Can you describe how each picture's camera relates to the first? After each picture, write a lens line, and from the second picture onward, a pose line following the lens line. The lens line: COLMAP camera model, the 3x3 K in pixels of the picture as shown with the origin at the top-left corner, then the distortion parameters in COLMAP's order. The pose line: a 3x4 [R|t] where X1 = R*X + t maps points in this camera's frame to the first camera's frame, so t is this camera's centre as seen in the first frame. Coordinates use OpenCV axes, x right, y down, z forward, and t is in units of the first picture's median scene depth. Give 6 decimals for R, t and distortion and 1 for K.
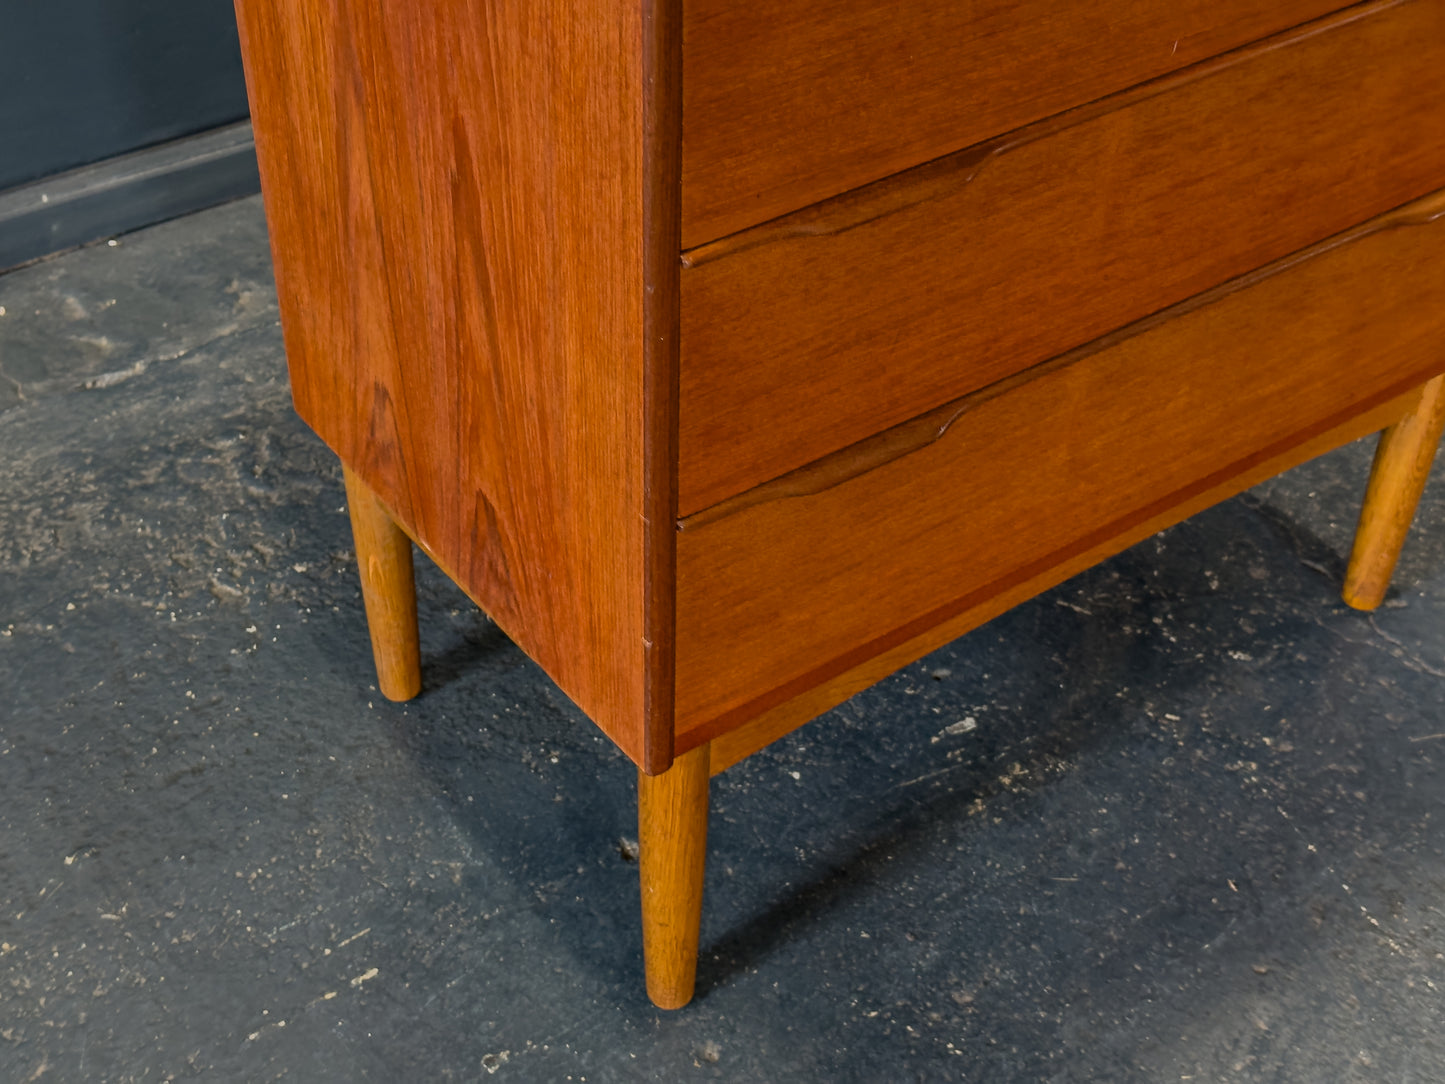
lens RADIAL K [[2029.2, 0, 722.5], [0, 2029.2, 542.0], [0, 0, 1]] dist [0.156554, -0.102073]
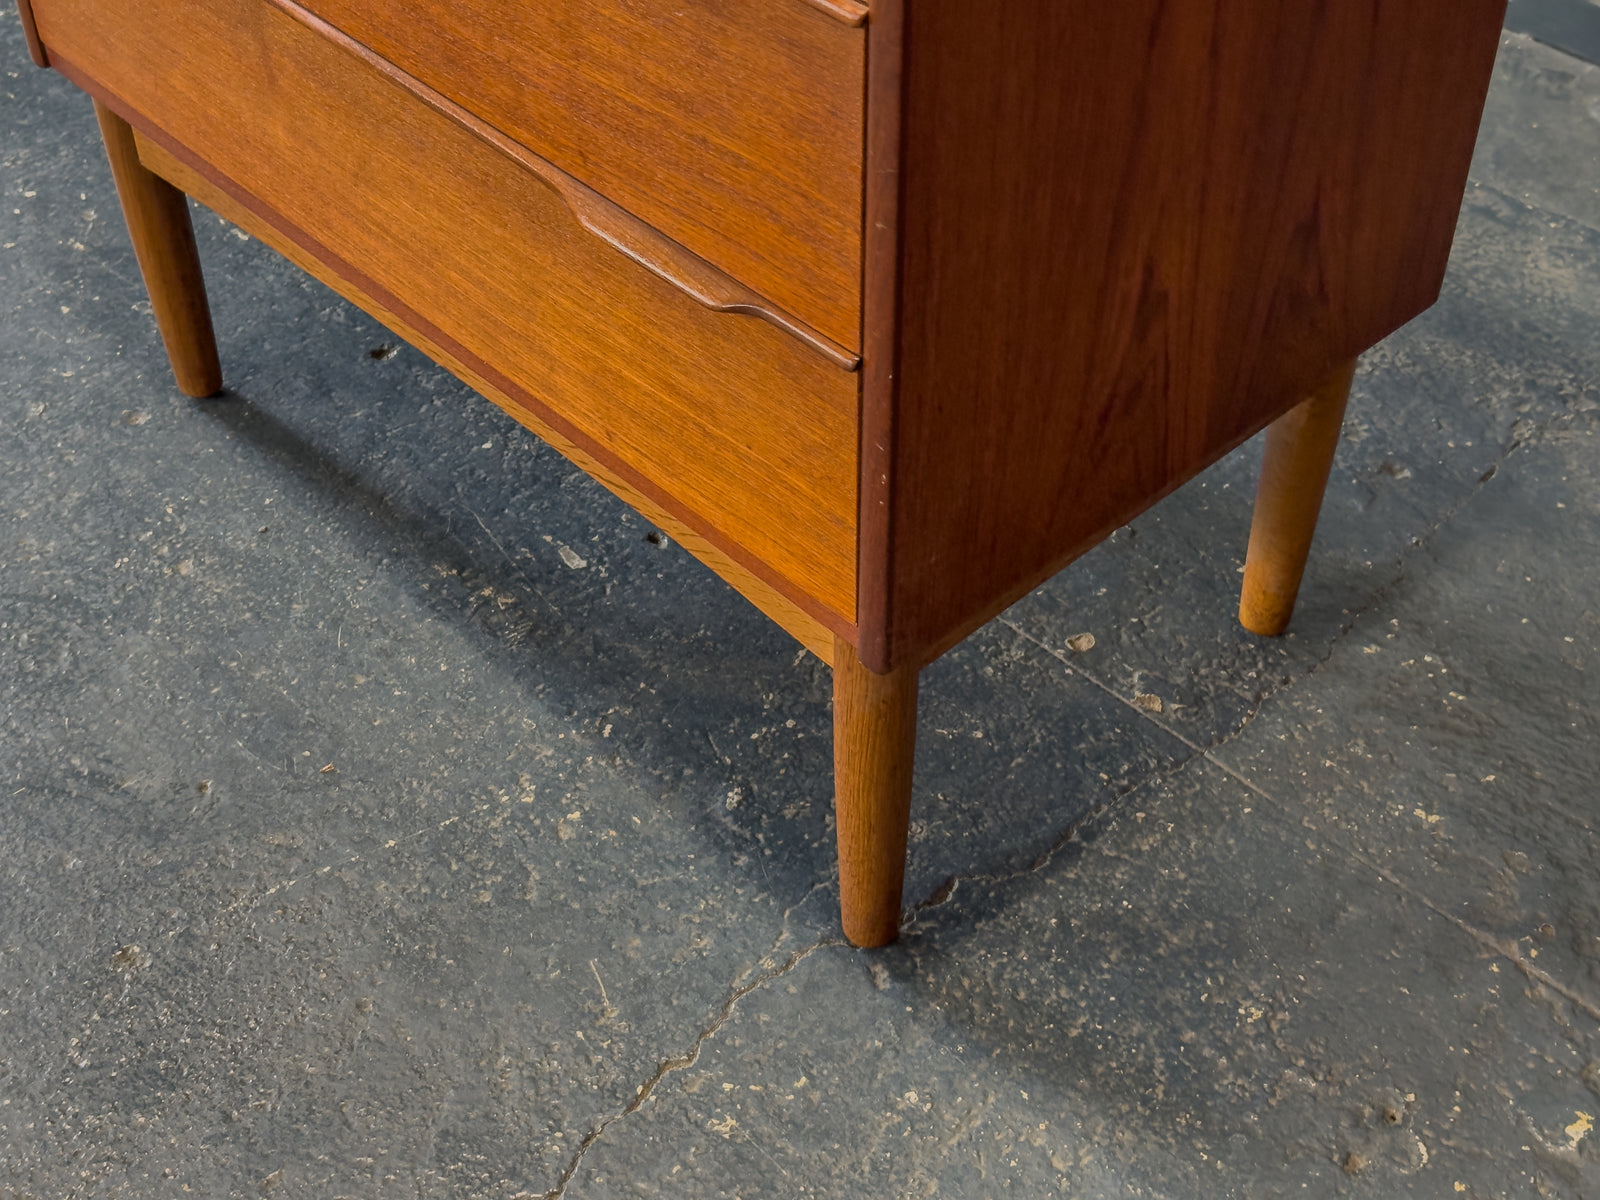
lens RADIAL K [[2246.8, 0, 800.0], [0, 2246.8, 600.0], [0, 0, 1]] dist [0.156554, -0.102073]
pose [[0.111127, 0.652248, -0.749815, 0.888617], [-0.619985, 0.635166, 0.460632, -0.415217], [0.776704, 0.413686, 0.474968, 0.640897]]
